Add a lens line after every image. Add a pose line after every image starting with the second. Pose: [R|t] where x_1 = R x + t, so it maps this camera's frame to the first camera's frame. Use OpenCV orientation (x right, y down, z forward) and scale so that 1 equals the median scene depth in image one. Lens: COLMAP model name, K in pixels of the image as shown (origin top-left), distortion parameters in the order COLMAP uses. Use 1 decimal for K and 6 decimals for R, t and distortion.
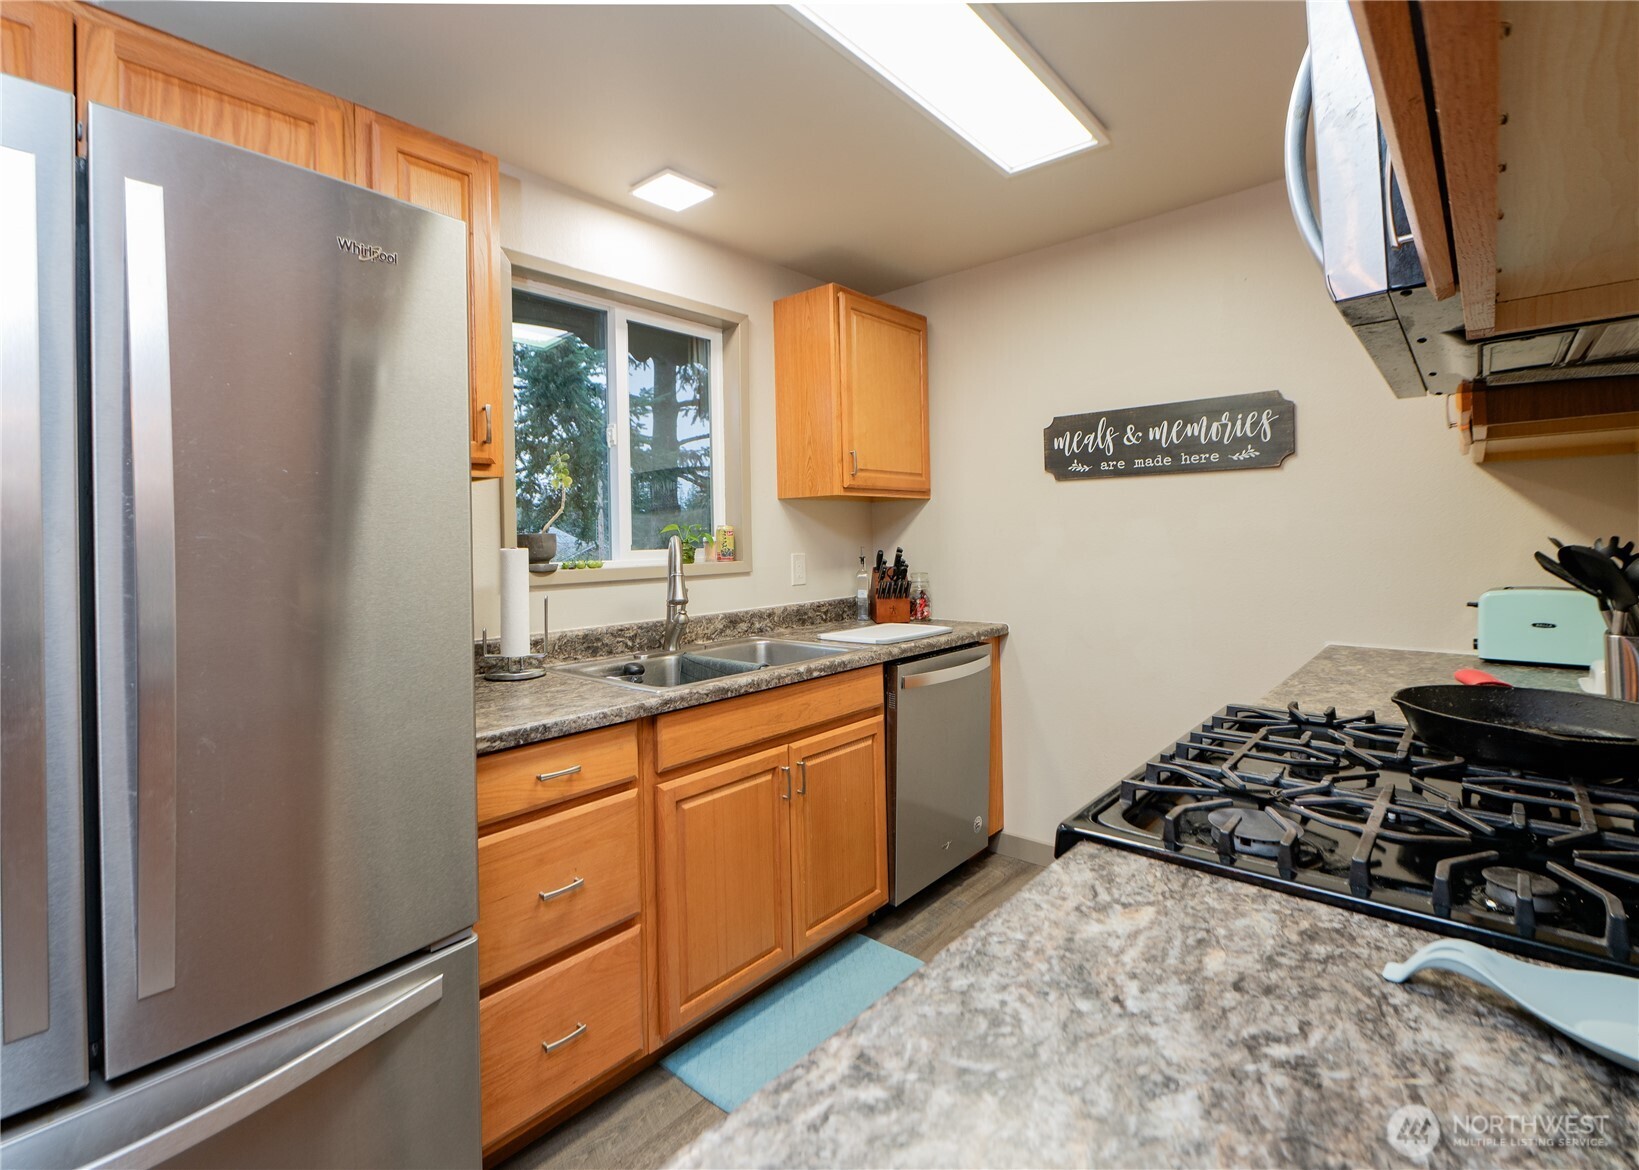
lens RADIAL K [[760.8, 0, 818.1], [0, 760.8, 541.1], [0, 0, 1]] dist [-0.001449, 0.000121]
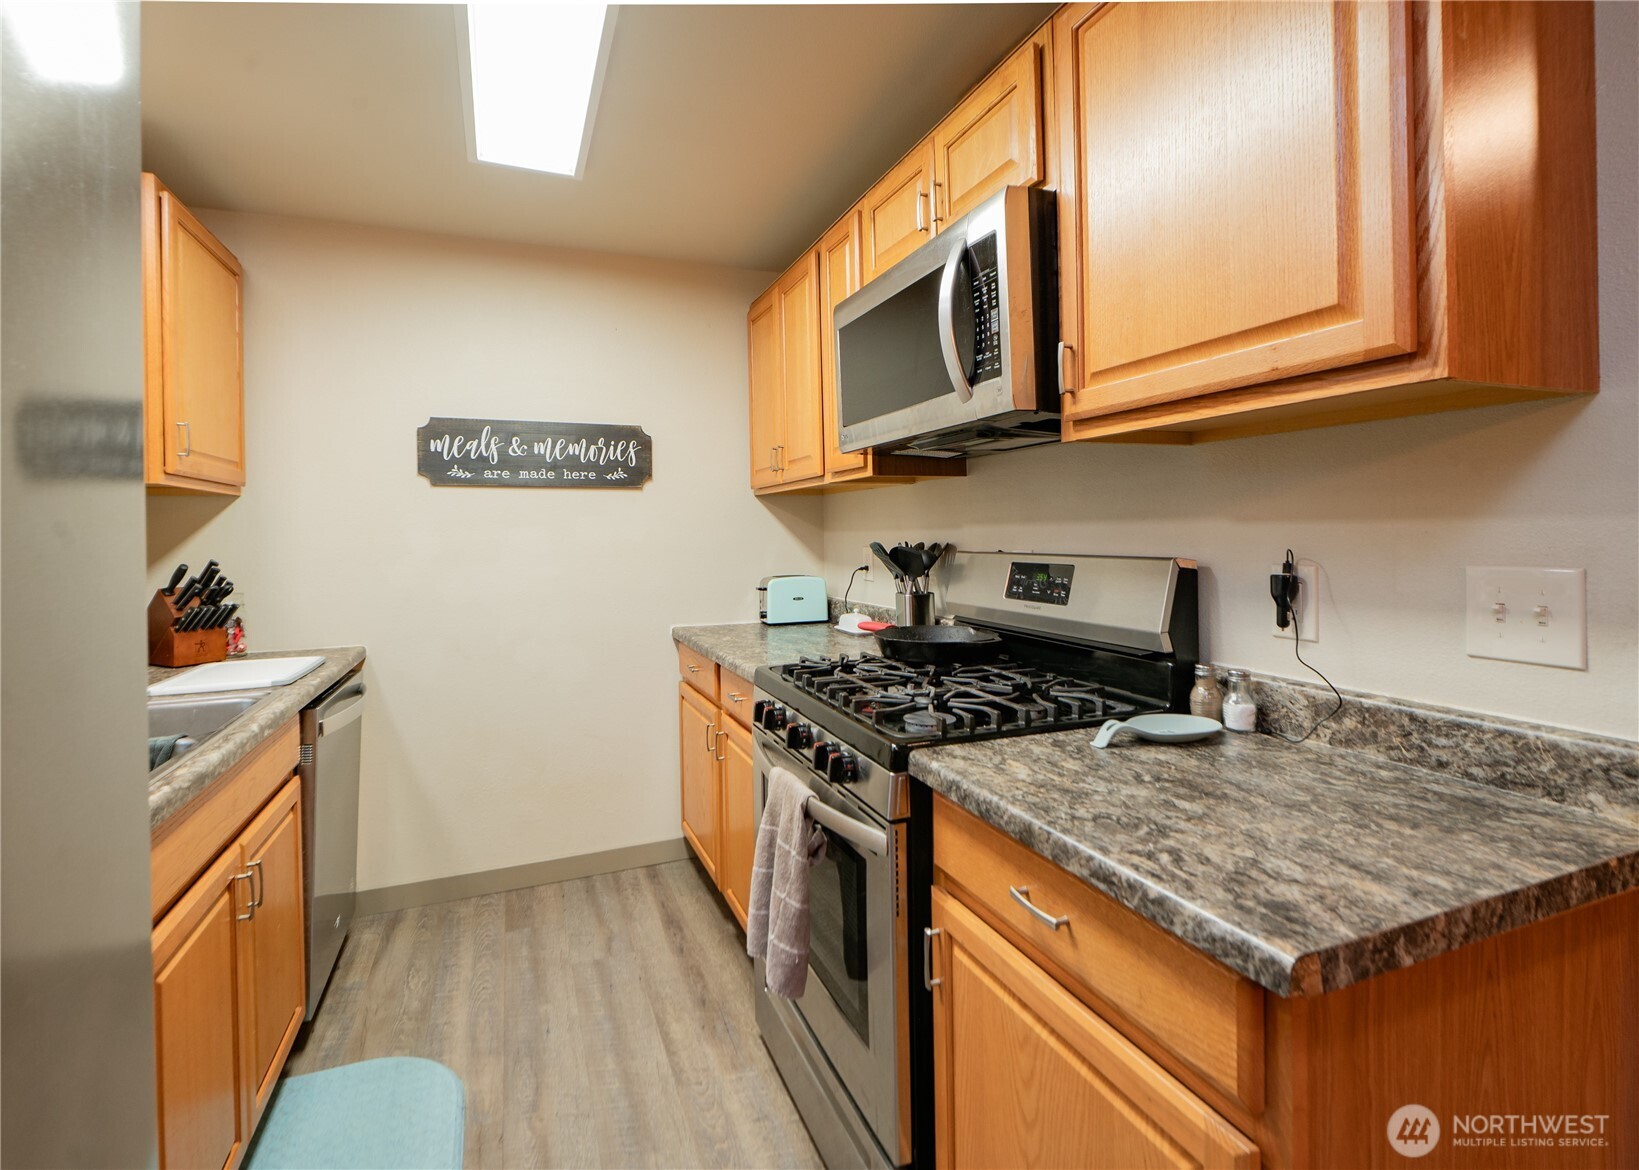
lens RADIAL K [[760.8, 0, 818.1], [0, 760.8, 541.1], [0, 0, 1]] dist [-0.001449, 0.000121]
pose [[0.453029, 0.006179, 0.891474, -0.363256], [0.010623, 0.999868, -0.012328, 0.007041], [-0.891432, 0.015055, 0.452904, 0.183909]]
